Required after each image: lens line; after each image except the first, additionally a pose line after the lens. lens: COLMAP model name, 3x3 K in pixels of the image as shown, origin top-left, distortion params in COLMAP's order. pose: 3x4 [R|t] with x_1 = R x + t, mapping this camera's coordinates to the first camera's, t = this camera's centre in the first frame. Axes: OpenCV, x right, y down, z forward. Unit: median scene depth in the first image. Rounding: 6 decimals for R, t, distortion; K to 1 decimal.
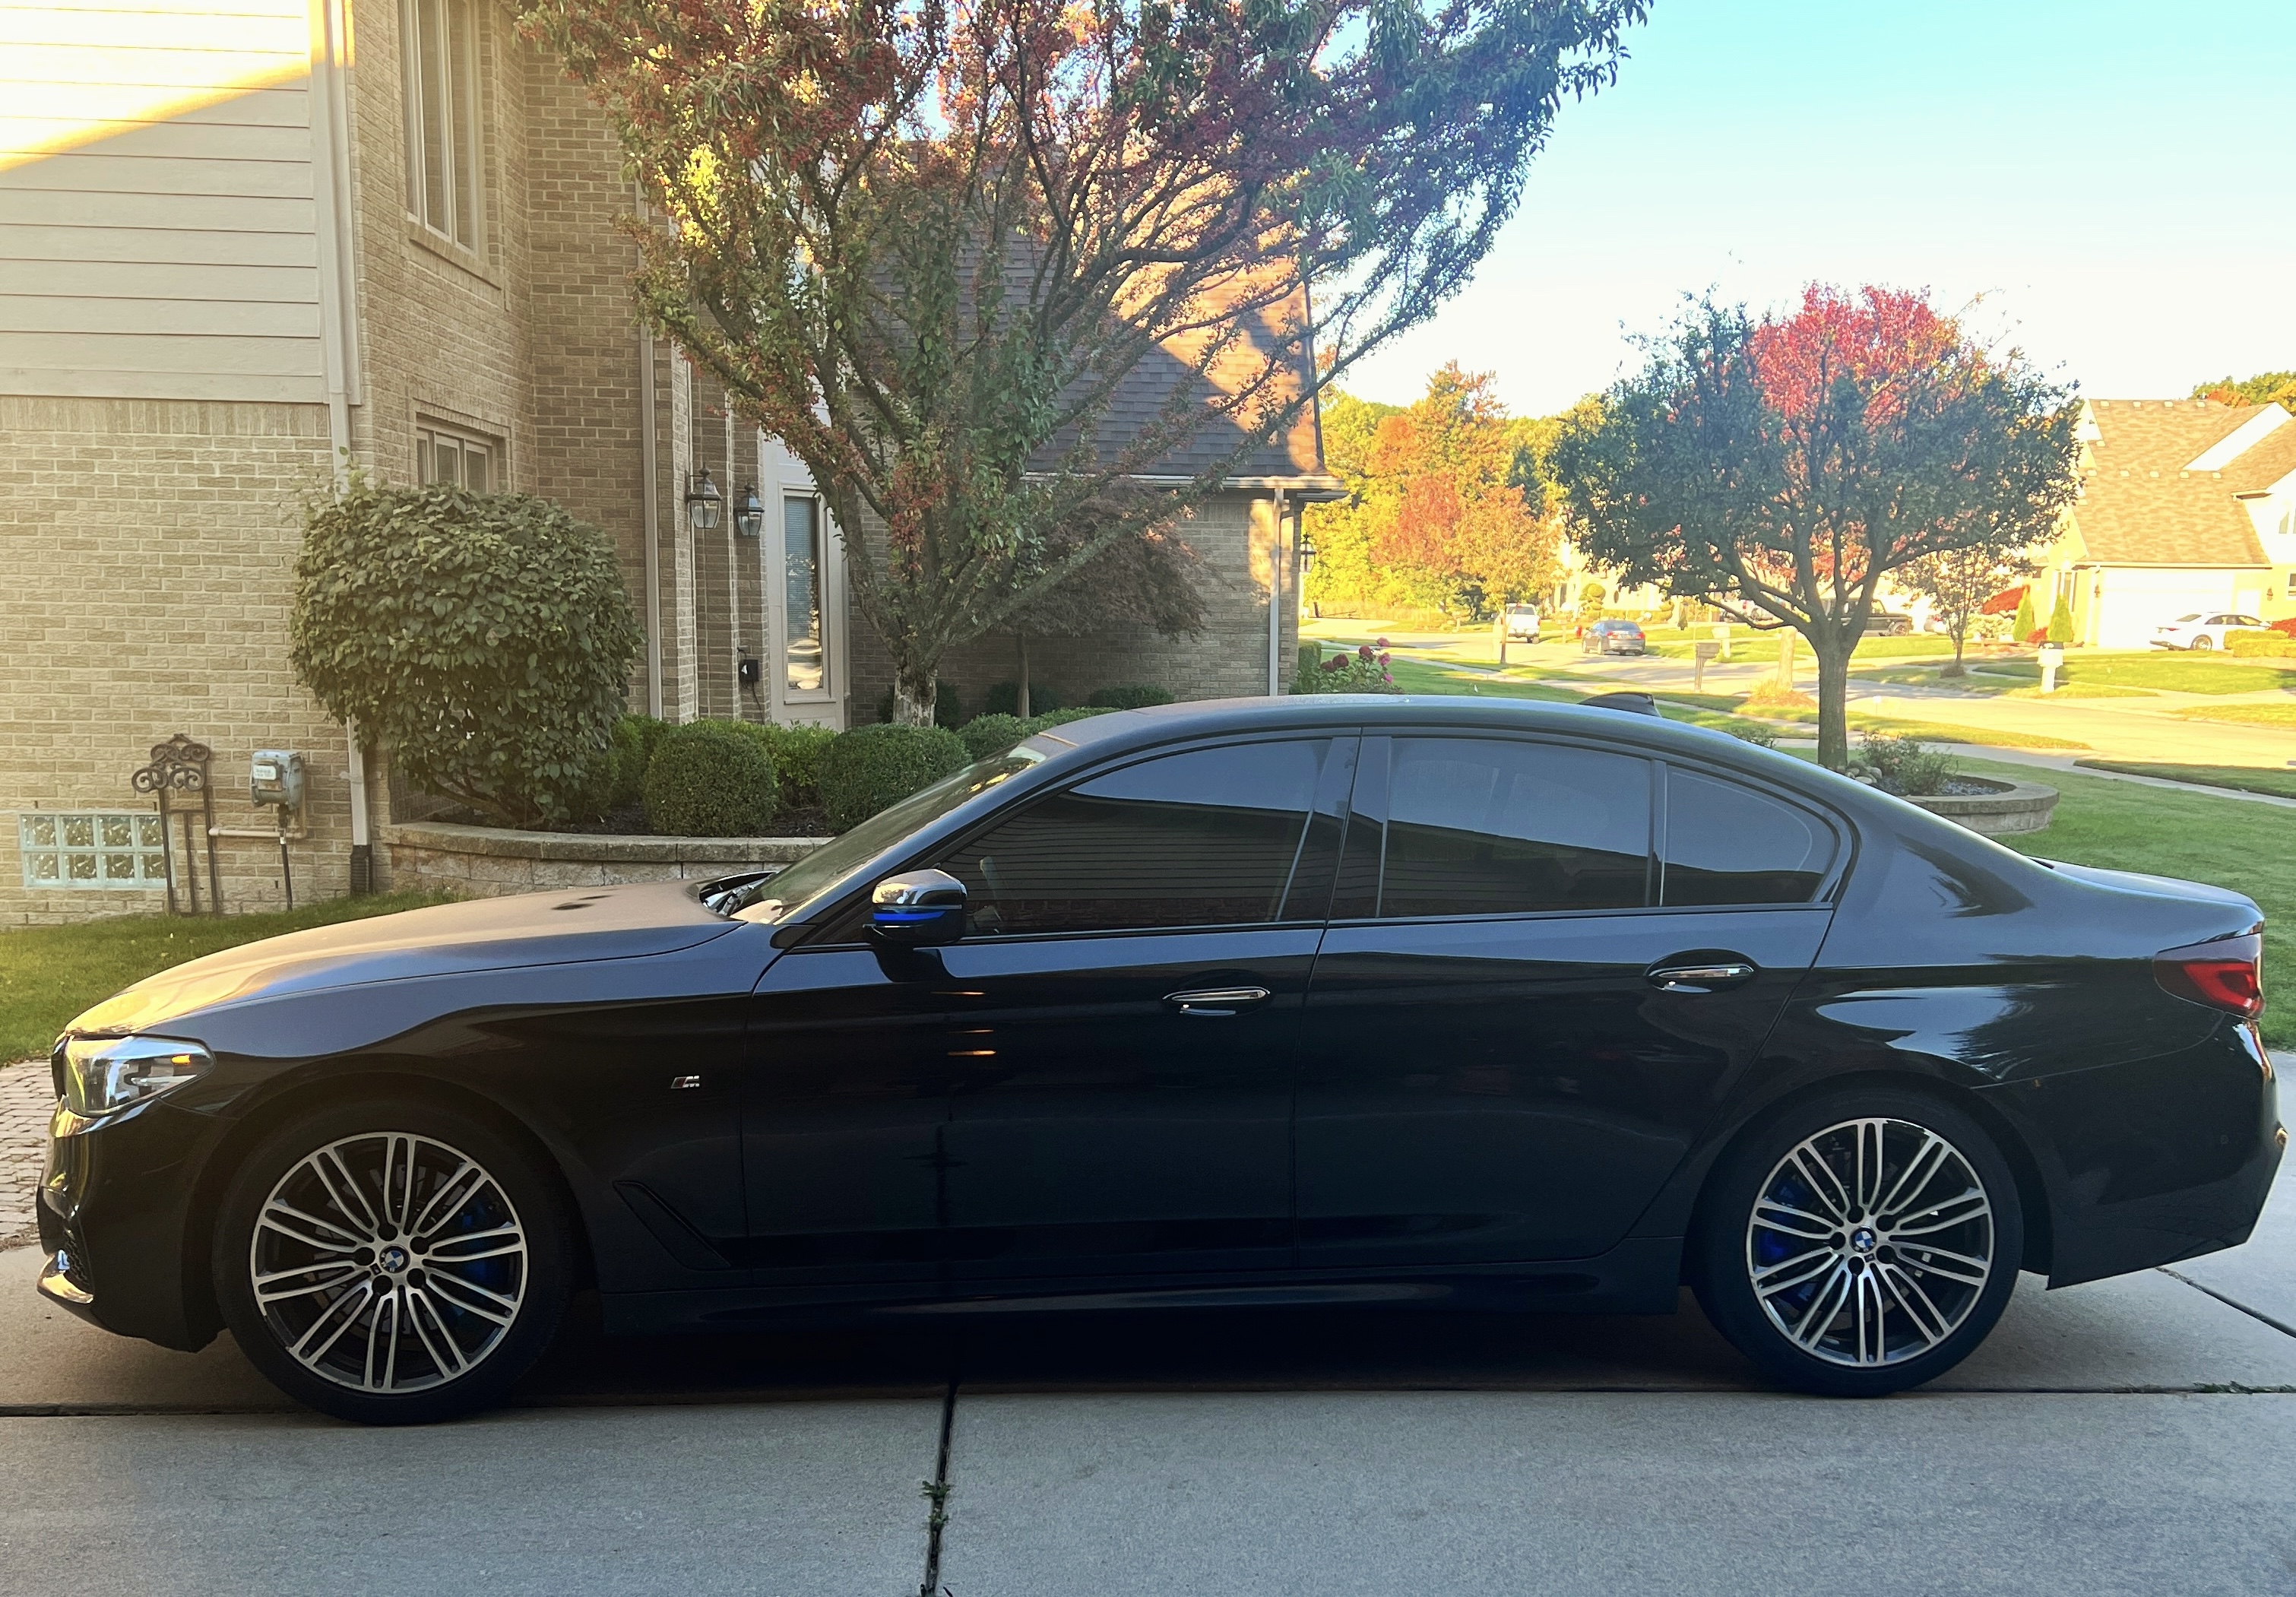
lens RADIAL K [[1785.6, 0, 1148.0], [0, 1785.6, 798.5], [0, 0, 1]] dist [-0.000297, 0.000016]
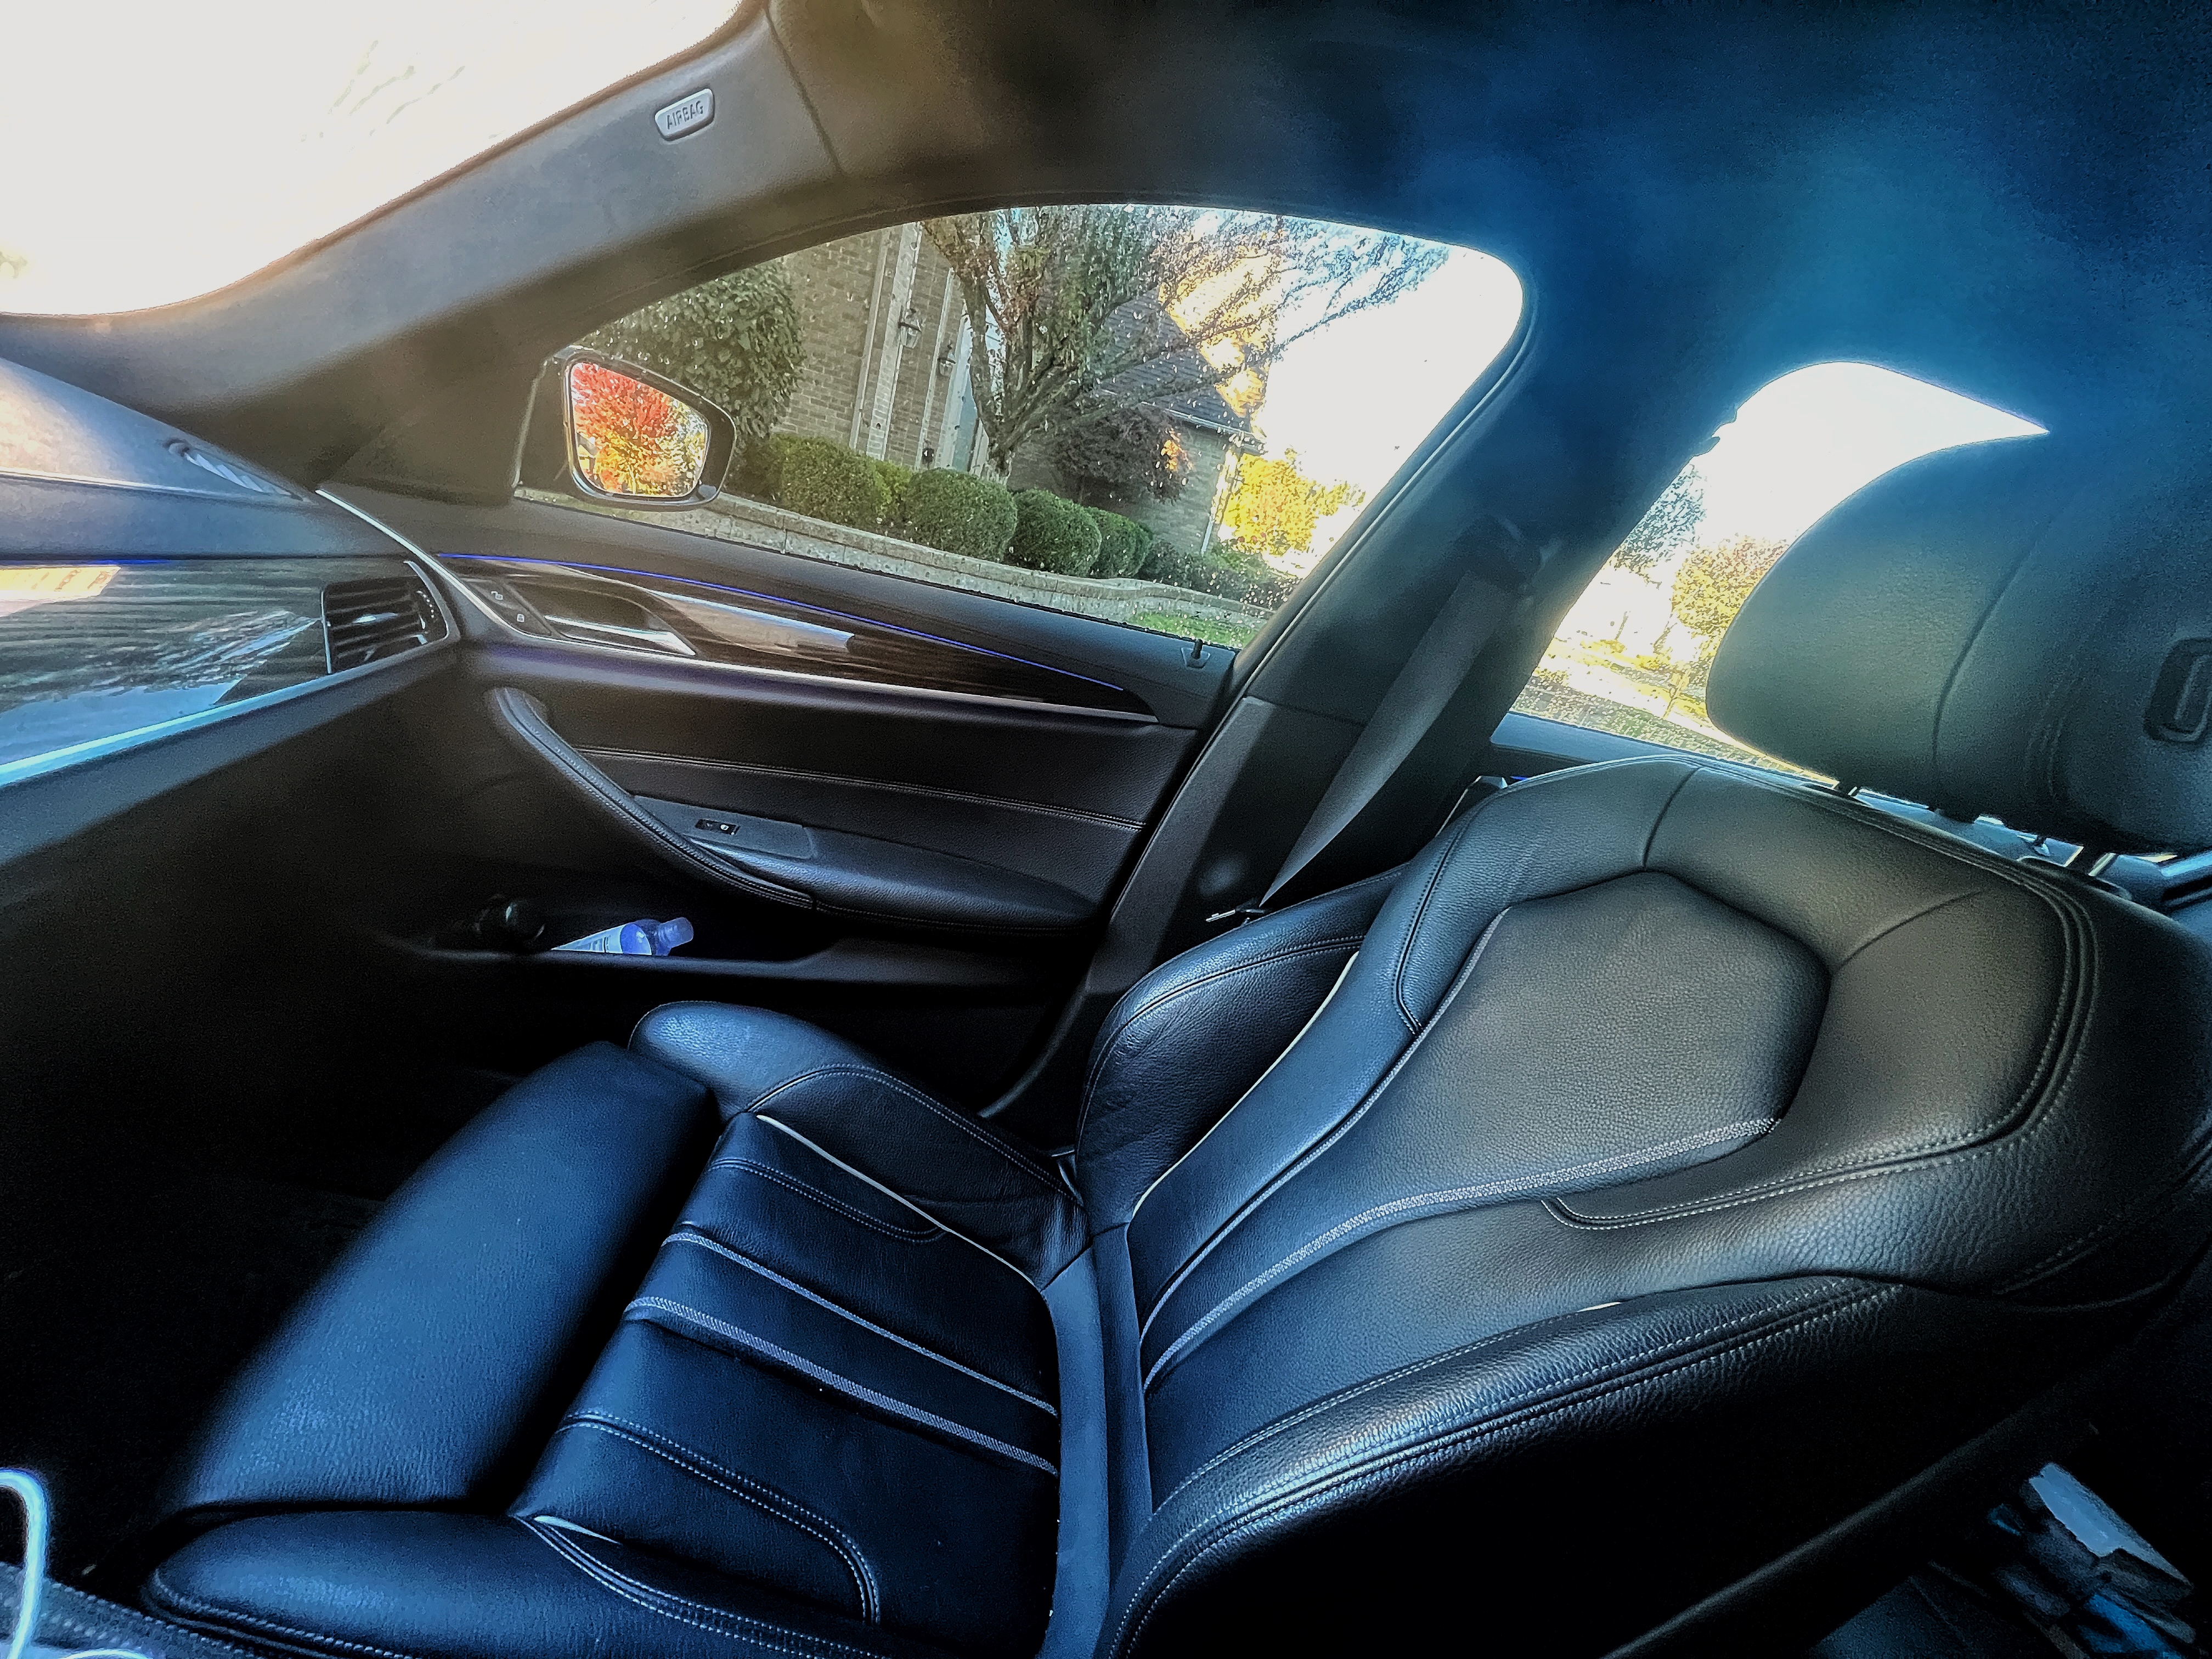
lens RADIAL K [[899.7, 0, 1106.0], [0, 899.7, 829.5], [0, 0, 1]] dist [0.000160, -0.001325]
pose [[0.970364, 0.237971, 0.041998, -0.000512], [-0.240577, 0.935011, 0.260534, 0.005160], [0.022731, -0.262917, 0.964551, 0.124529]]
